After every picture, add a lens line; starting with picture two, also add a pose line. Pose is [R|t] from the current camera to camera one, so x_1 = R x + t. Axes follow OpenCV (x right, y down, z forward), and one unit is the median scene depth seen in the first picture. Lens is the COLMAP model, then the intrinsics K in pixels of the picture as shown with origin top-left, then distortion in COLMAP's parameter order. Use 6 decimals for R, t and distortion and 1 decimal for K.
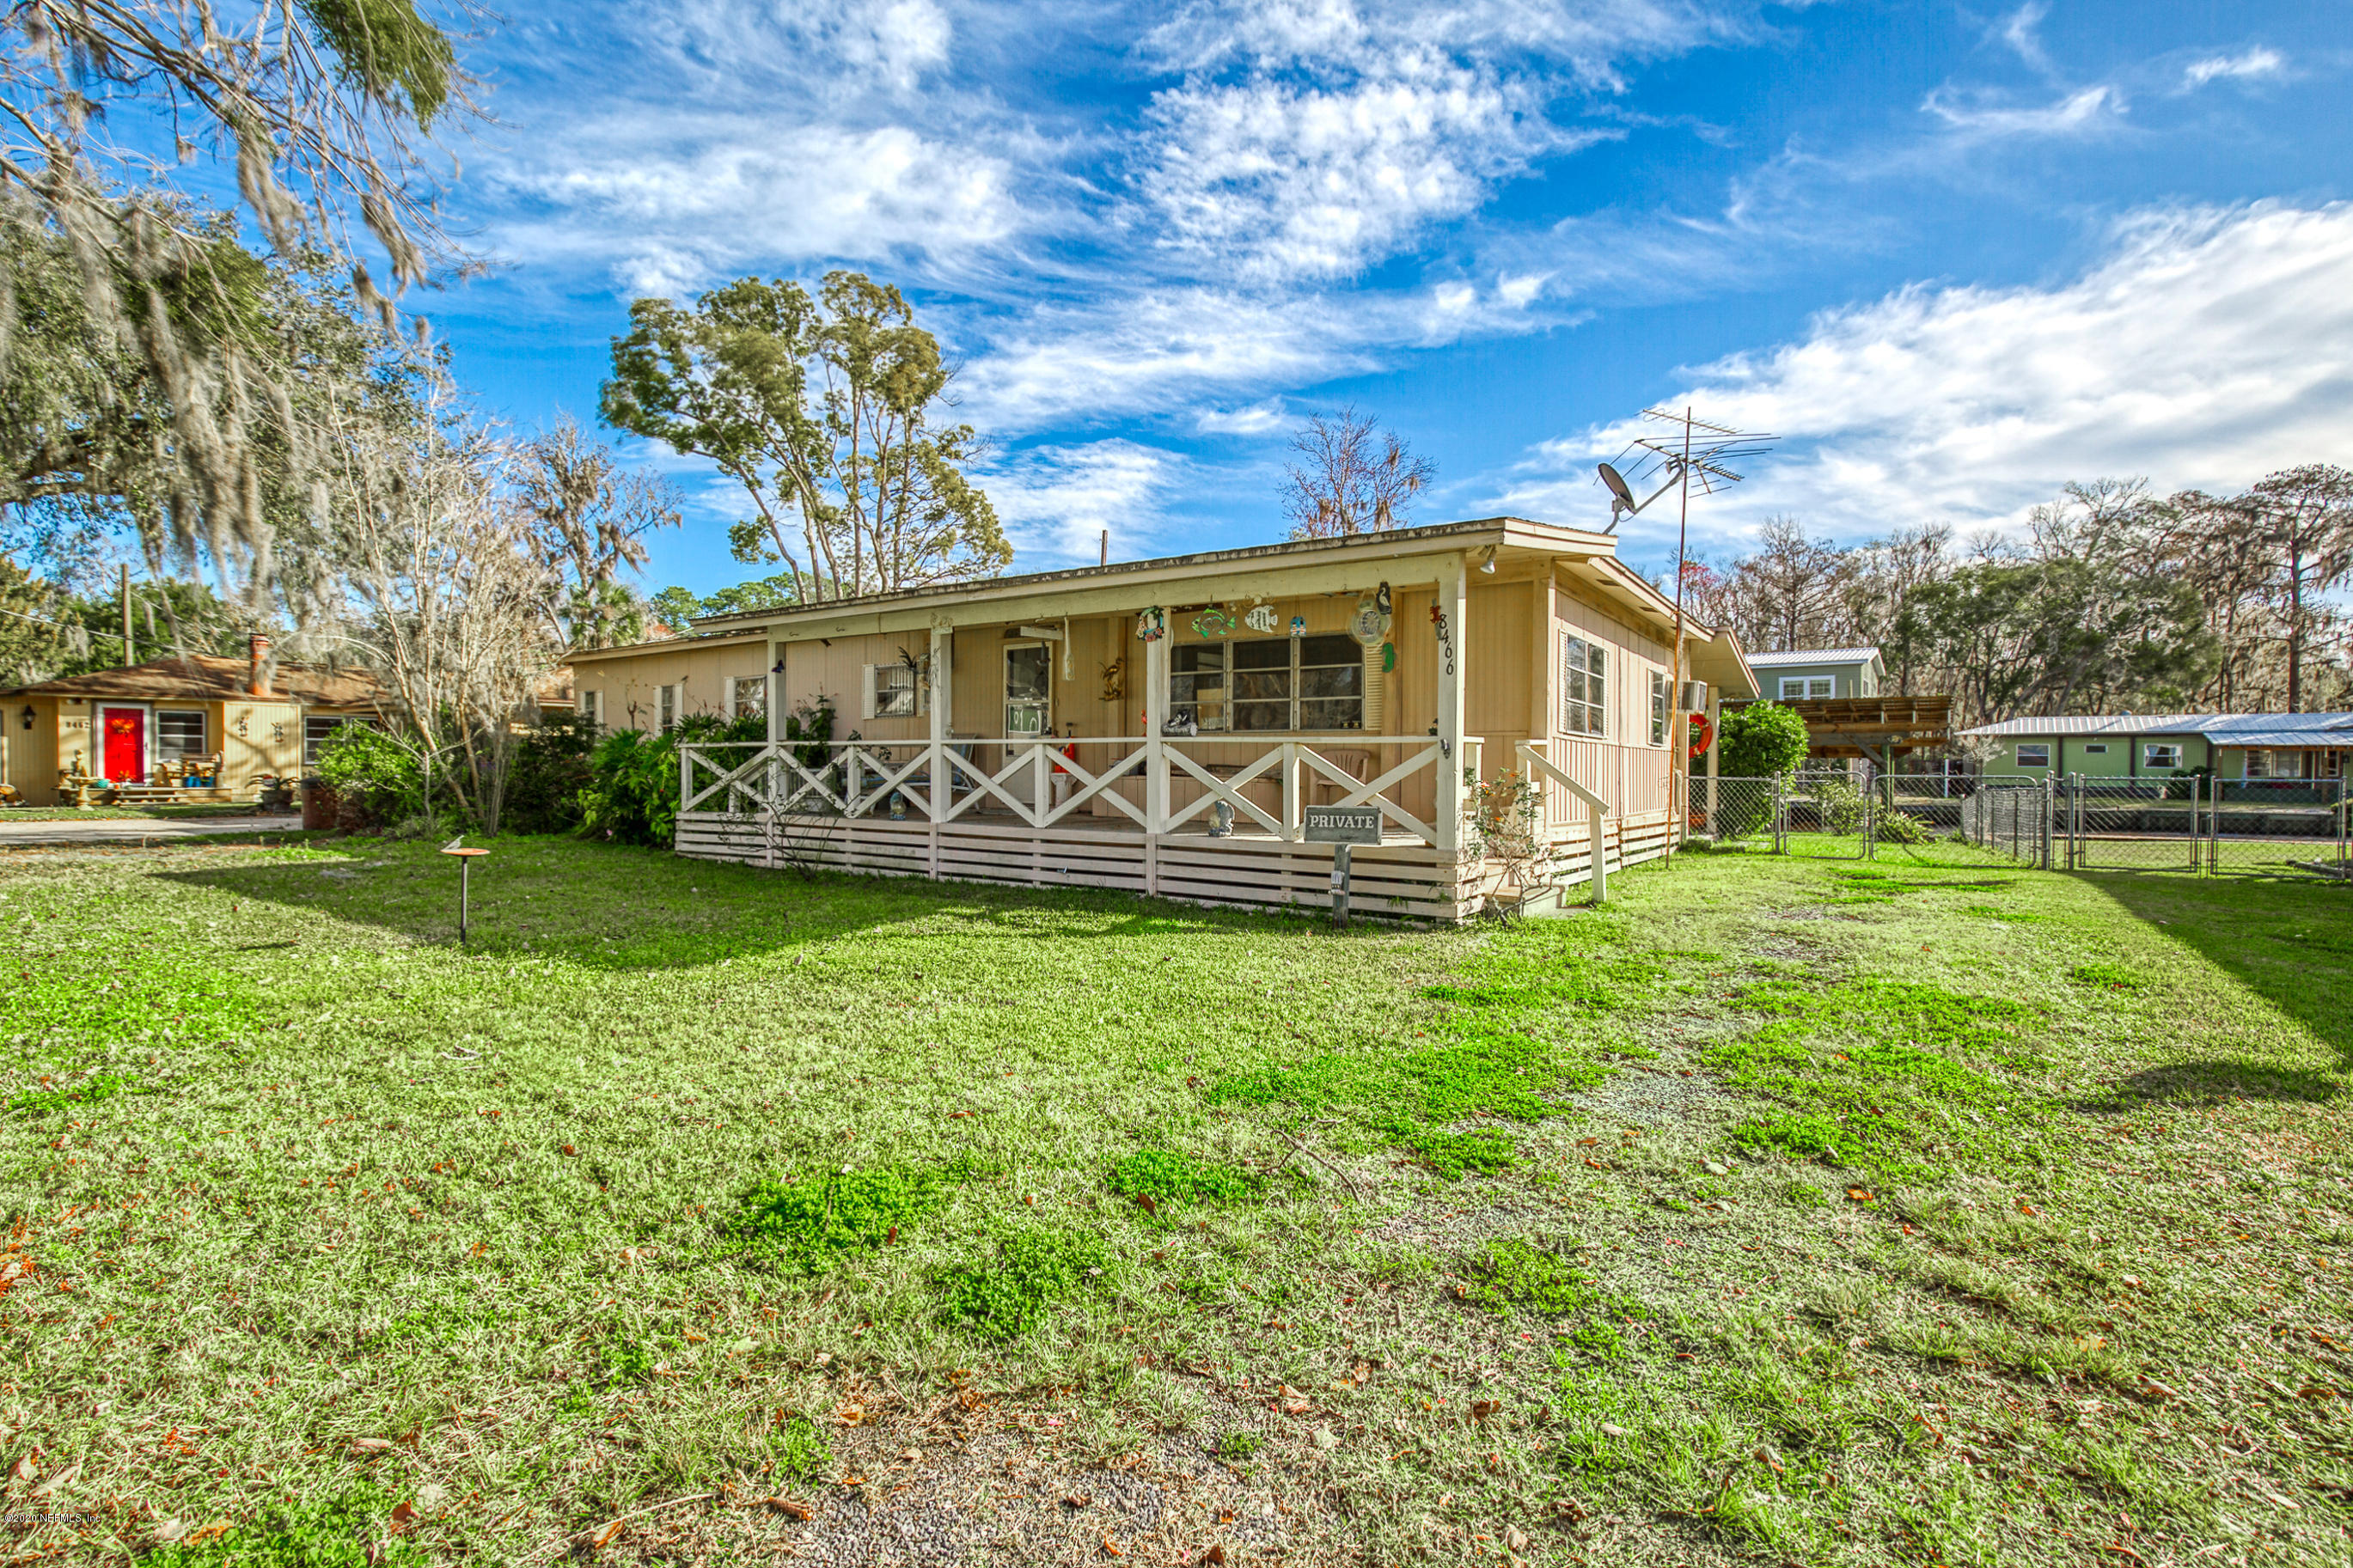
lens RADIAL K [[1067.5, 0, 1197.8], [0, 1067.5, 775.9], [0, 0, 1]] dist [-0.019002, 0.007592]
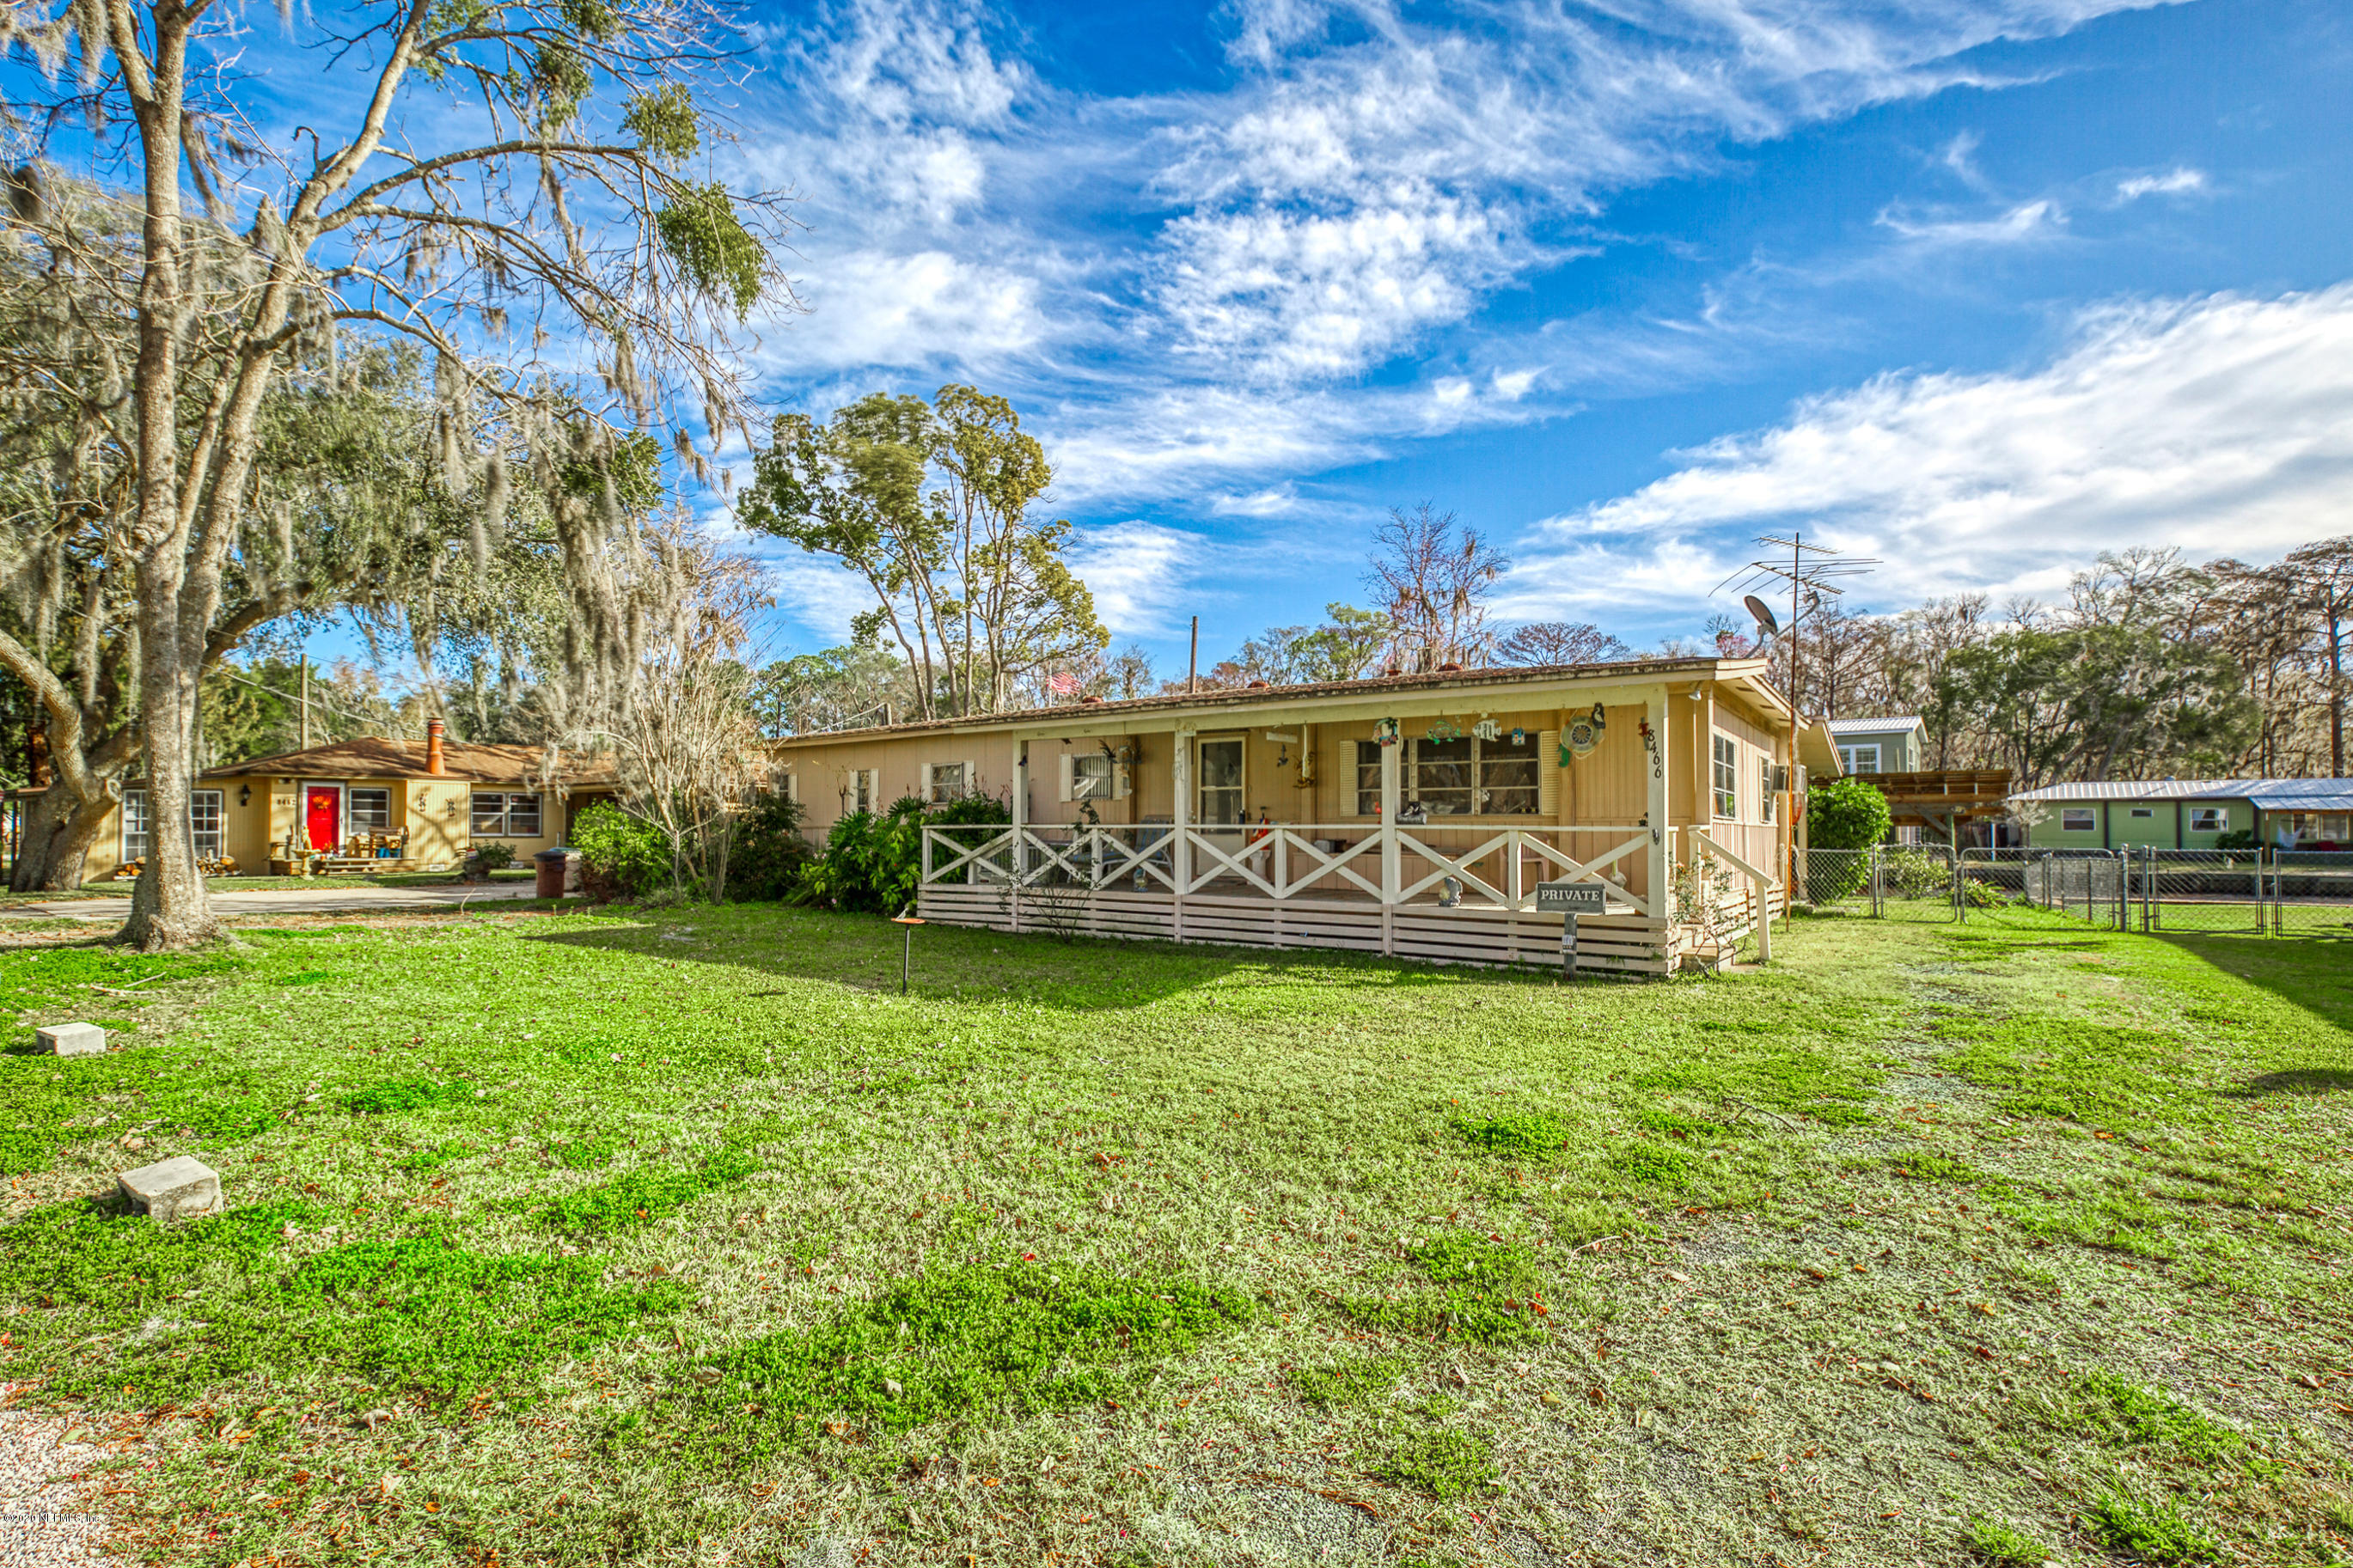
lens RADIAL K [[1067.5, 0, 1171.1], [0, 1067.5, 798.1], [0, 0, 1]] dist [-0.019002, 0.007592]
pose [[0.999522, -0.004801, -0.030538, -0.155349], [0.003686, 0.999328, -0.036467, -0.014178], [0.030693, 0.036337, 0.998868, -0.140447]]
